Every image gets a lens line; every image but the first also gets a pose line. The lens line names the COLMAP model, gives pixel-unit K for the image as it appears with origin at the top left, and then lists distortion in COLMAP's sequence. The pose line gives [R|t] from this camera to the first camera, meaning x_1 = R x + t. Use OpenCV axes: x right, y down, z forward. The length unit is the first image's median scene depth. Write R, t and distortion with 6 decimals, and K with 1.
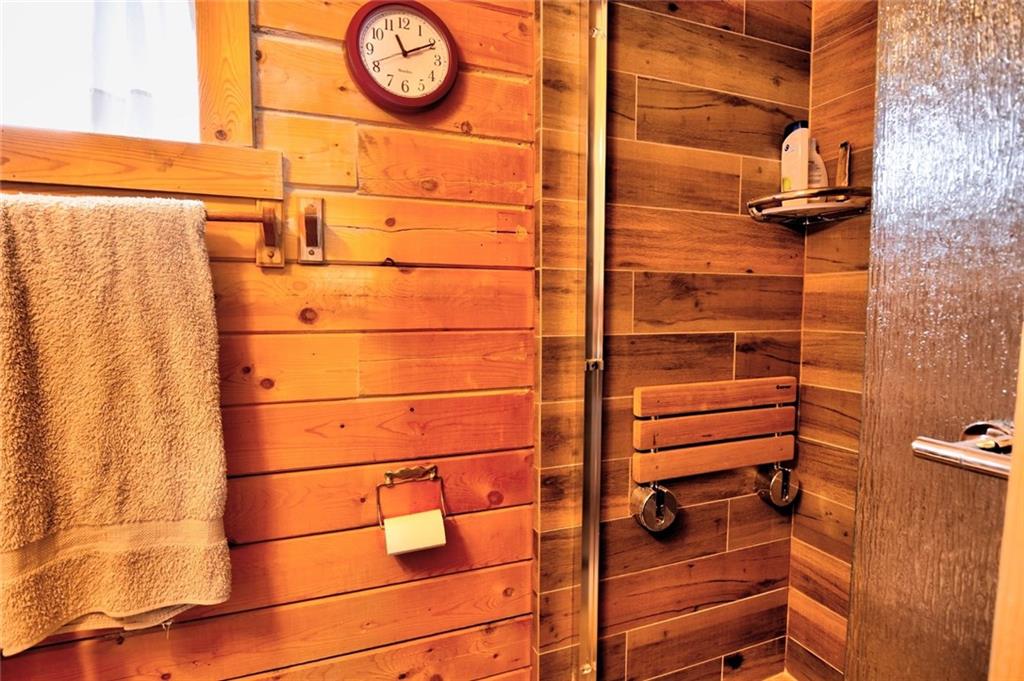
lens RADIAL K [[504.6, 0, 512.0], [0, 504.6, 346.1], [0, 0, 1]] dist [-0.030296, 0.006030]
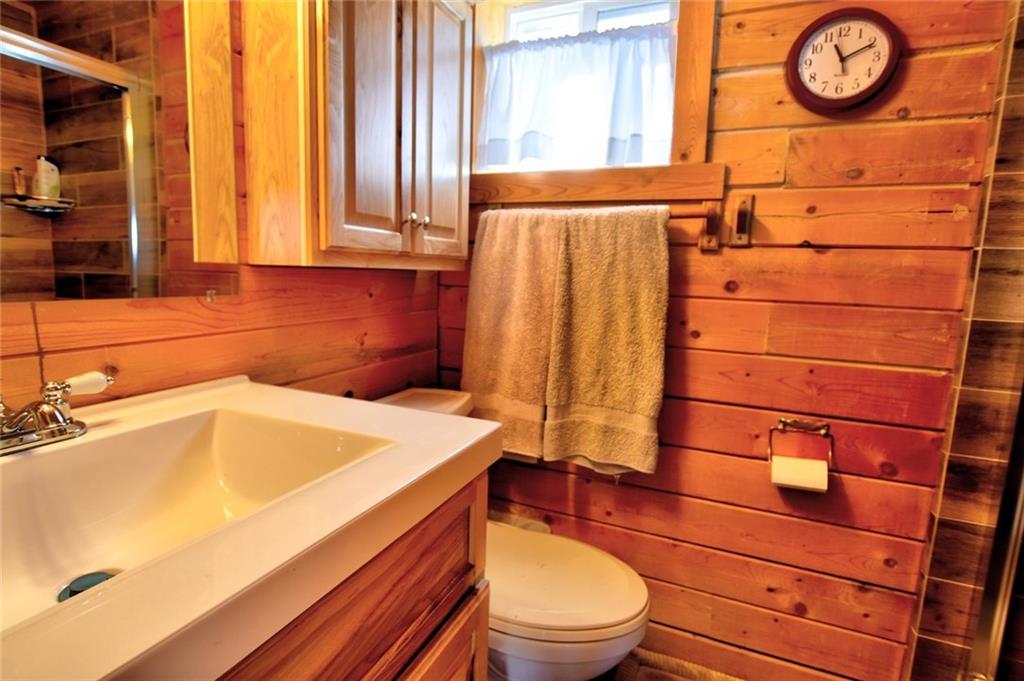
lens RADIAL K [[504.6, 0, 506.2], [0, 504.6, 343.1], [0, 0, 1]] dist [-0.030296, 0.006030]
pose [[0.705943, 0.119060, -0.698190, 0.106004], [-0.085890, 0.992886, 0.082470, 0.027734], [0.703042, 0.001749, 0.711146, -0.330839]]
